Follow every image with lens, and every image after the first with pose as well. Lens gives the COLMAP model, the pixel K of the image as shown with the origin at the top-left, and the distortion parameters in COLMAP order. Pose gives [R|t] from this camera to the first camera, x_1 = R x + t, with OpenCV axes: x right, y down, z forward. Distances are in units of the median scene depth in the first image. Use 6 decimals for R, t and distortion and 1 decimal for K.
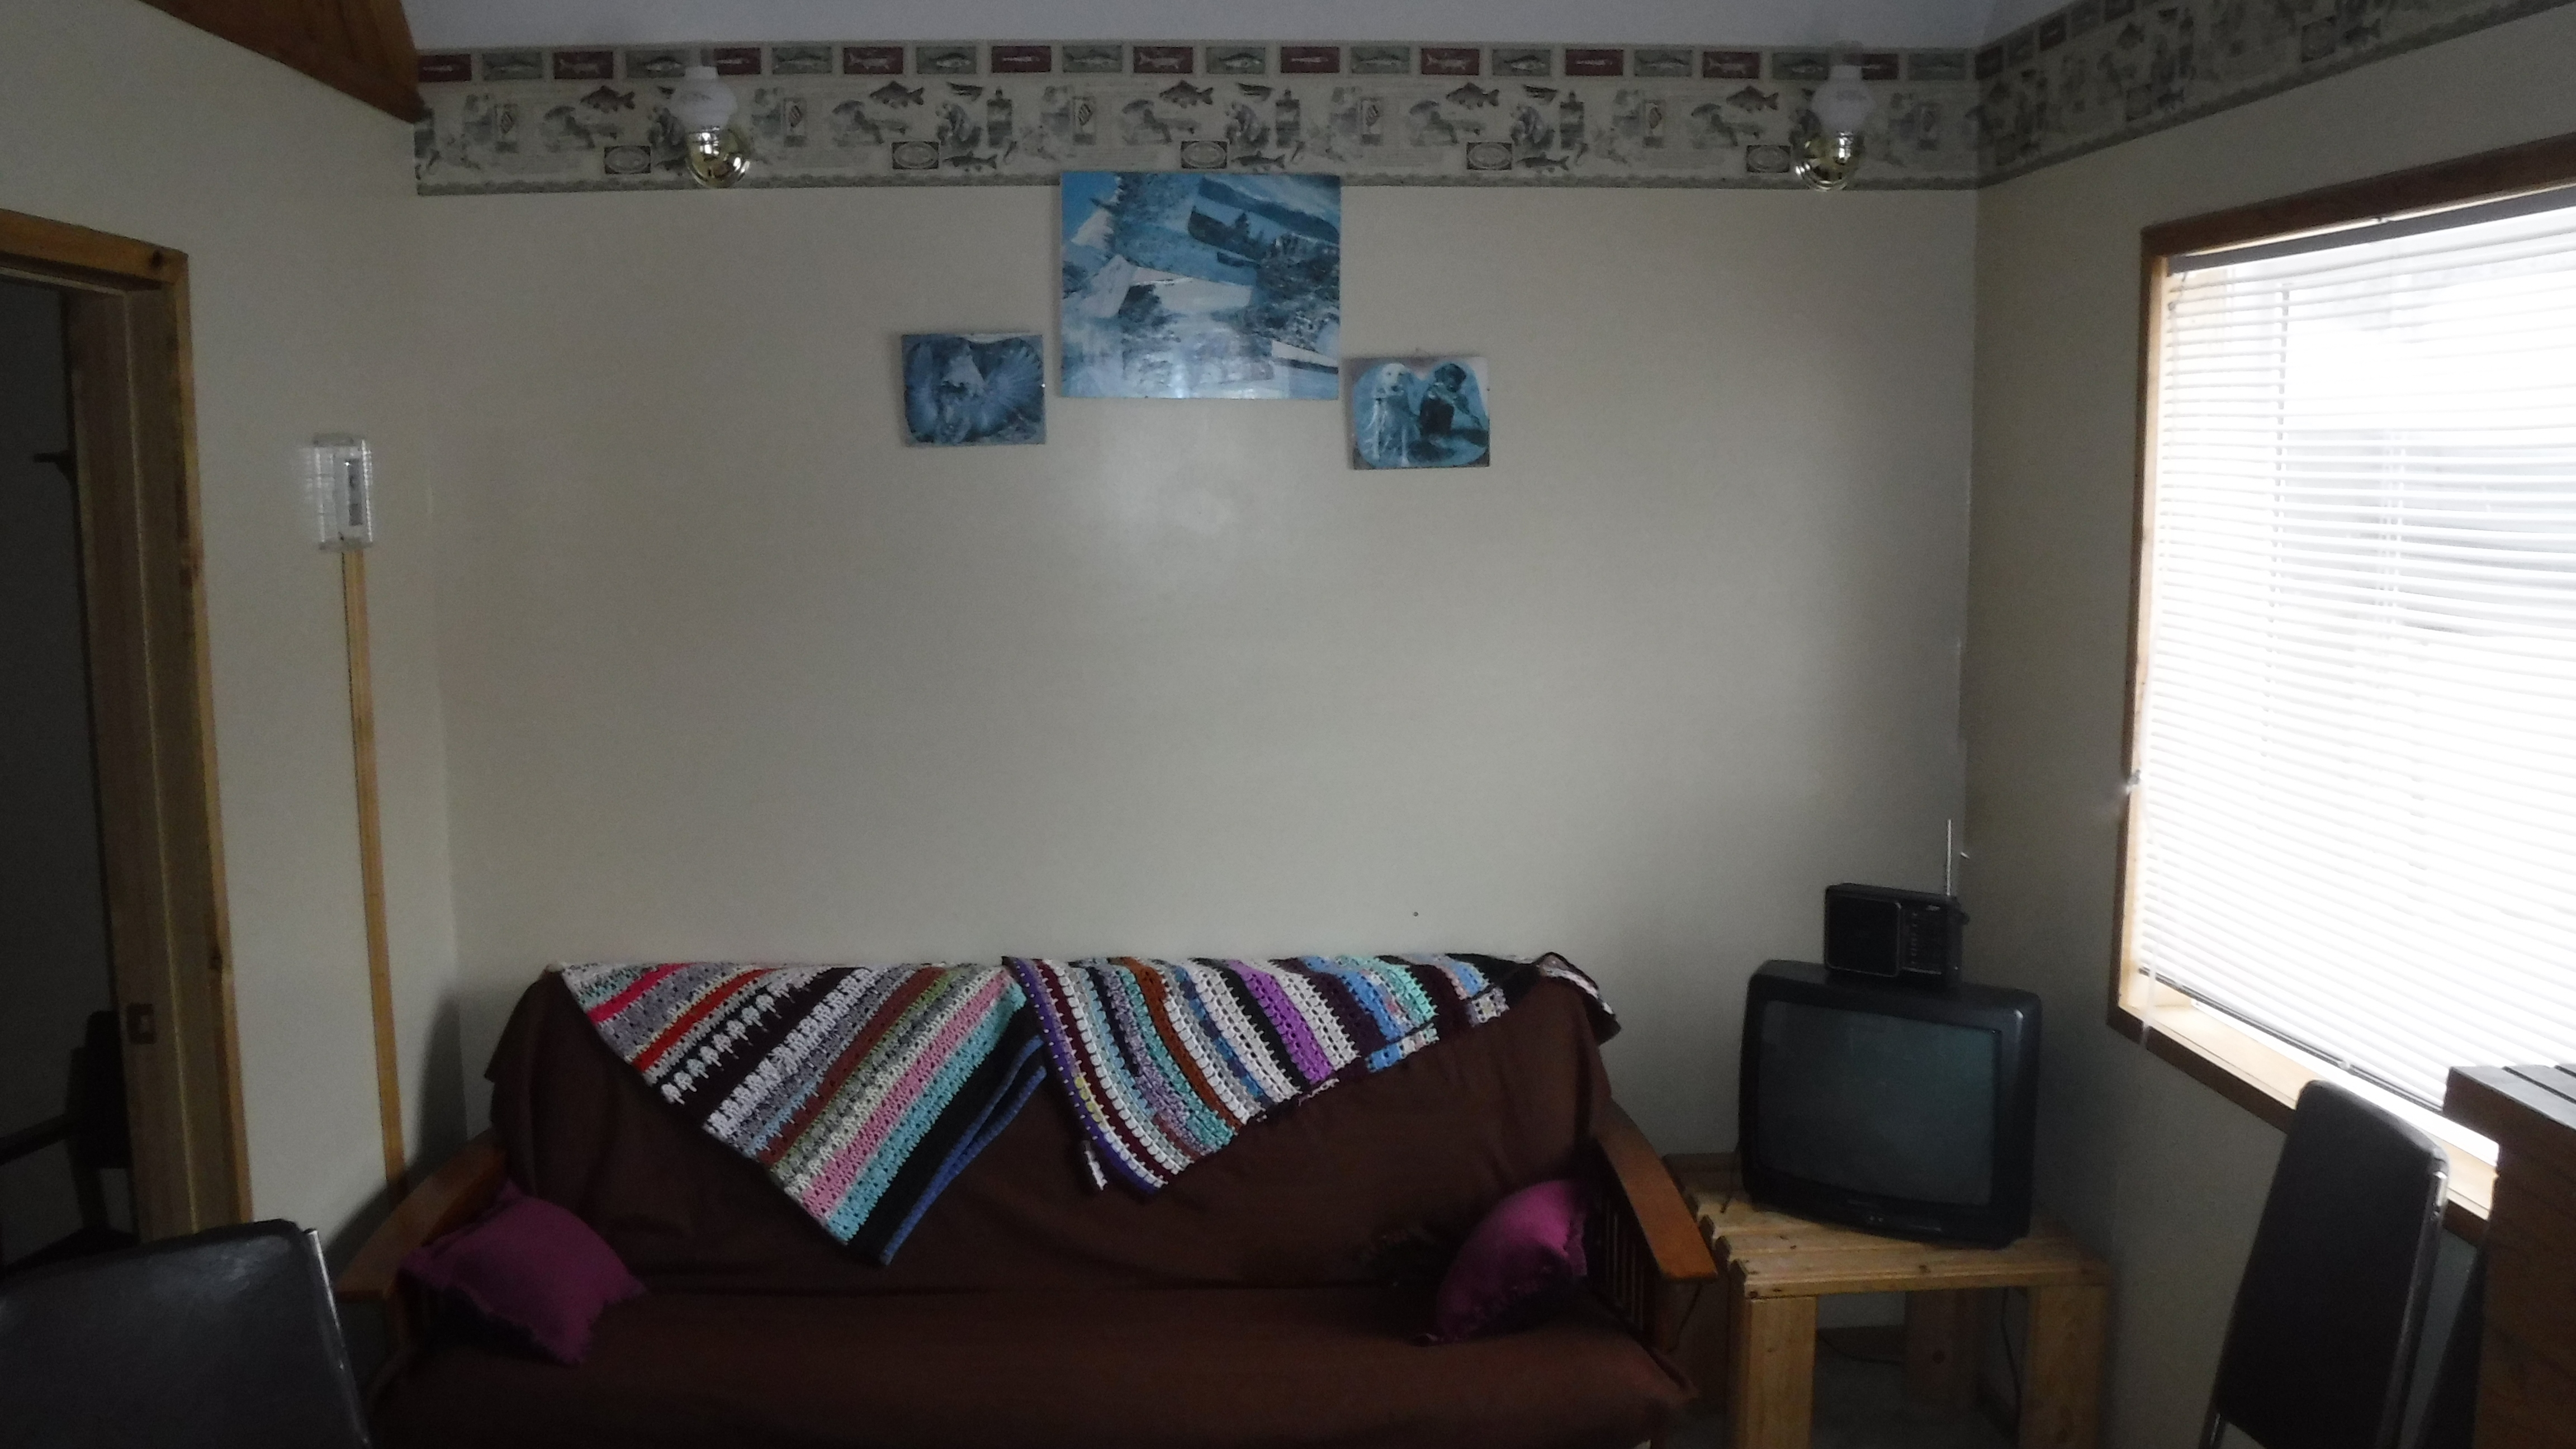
lens RADIAL K [[2080.4, 0, 1286.9], [0, 2080.4, 706.5], [0, 0, 1]] dist [-0.105287, 0.039308]
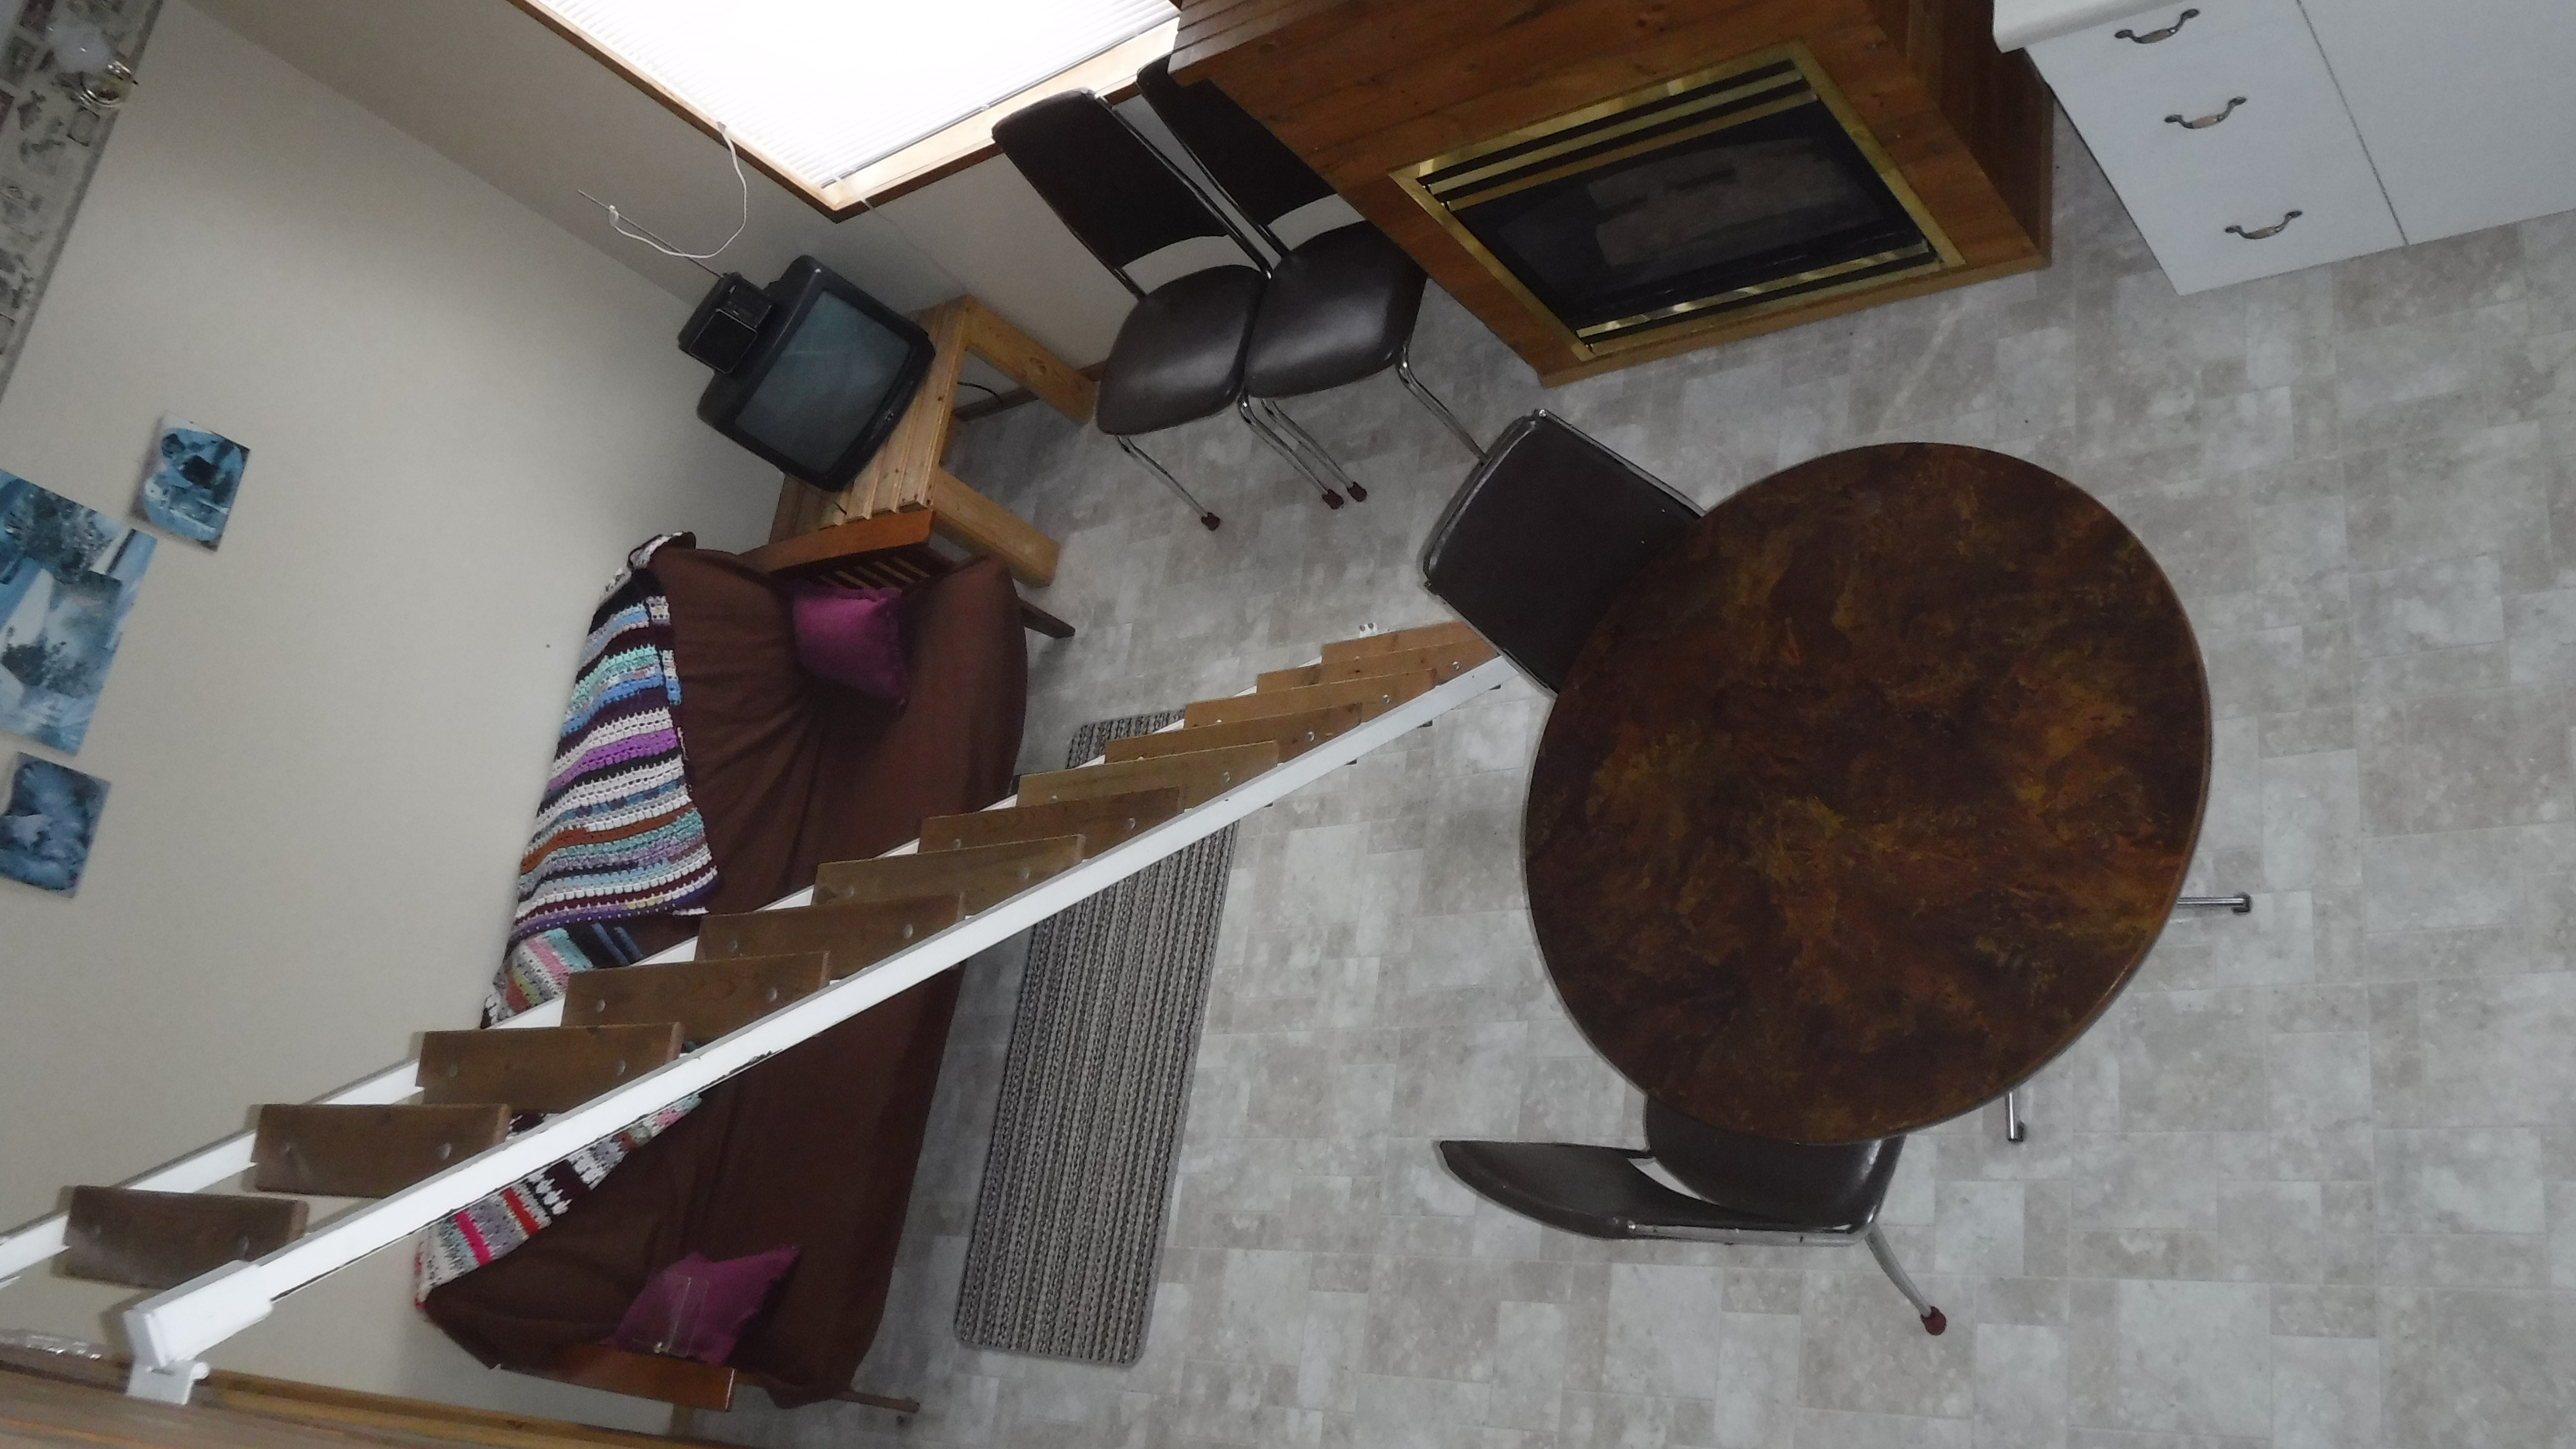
lens RADIAL K [[2080.4, 0, 1286.9], [0, 2080.4, 706.5], [0, 0, 1]] dist [-0.105287, 0.039308]
pose [[0.189548, -0.930293, 0.314048, -0.313224], [0.707560, 0.351175, 0.613217, -0.376366], [-0.680757, 0.105974, 0.724803, -0.269912]]
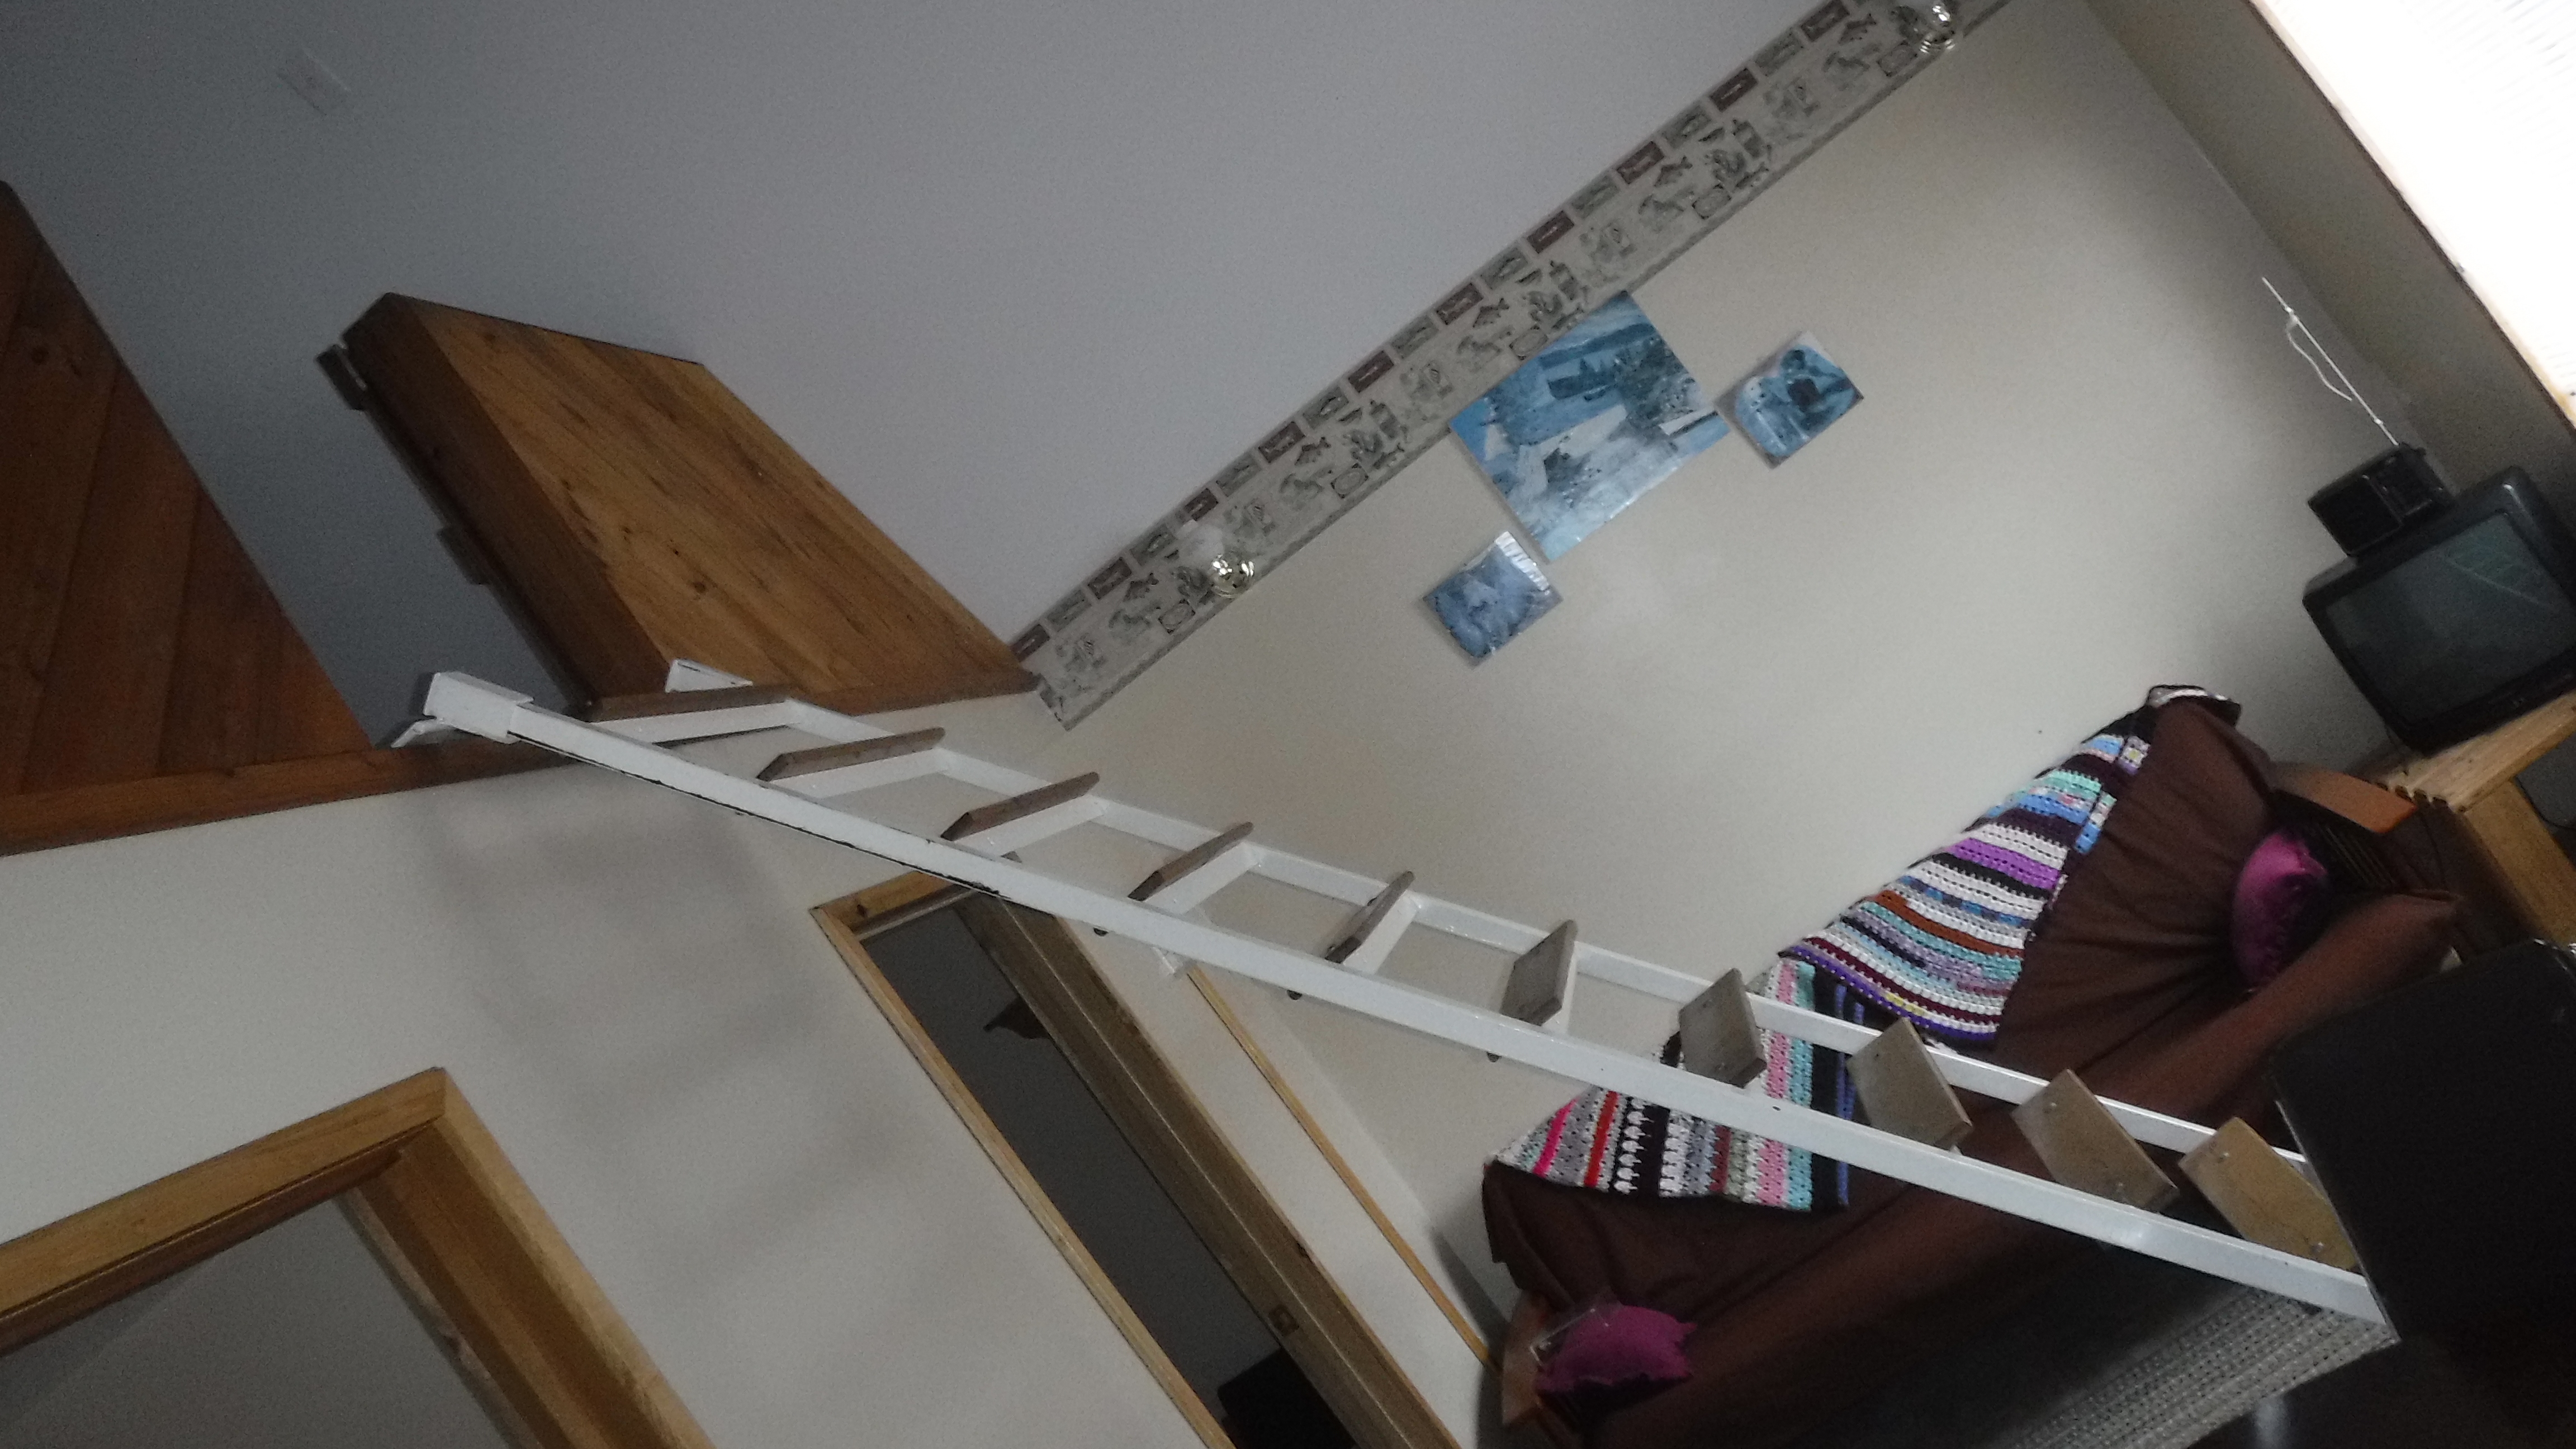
lens RADIAL K [[2080.4, 0, 1286.9], [0, 2080.4, 706.5], [0, 0, 1]] dist [-0.105287, 0.039308]
pose [[0.779511, -0.589013, -0.213135, -0.016614], [0.565652, 0.808088, -0.164416, 0.039825], [0.269075, 0.007604, 0.963089, -0.269658]]
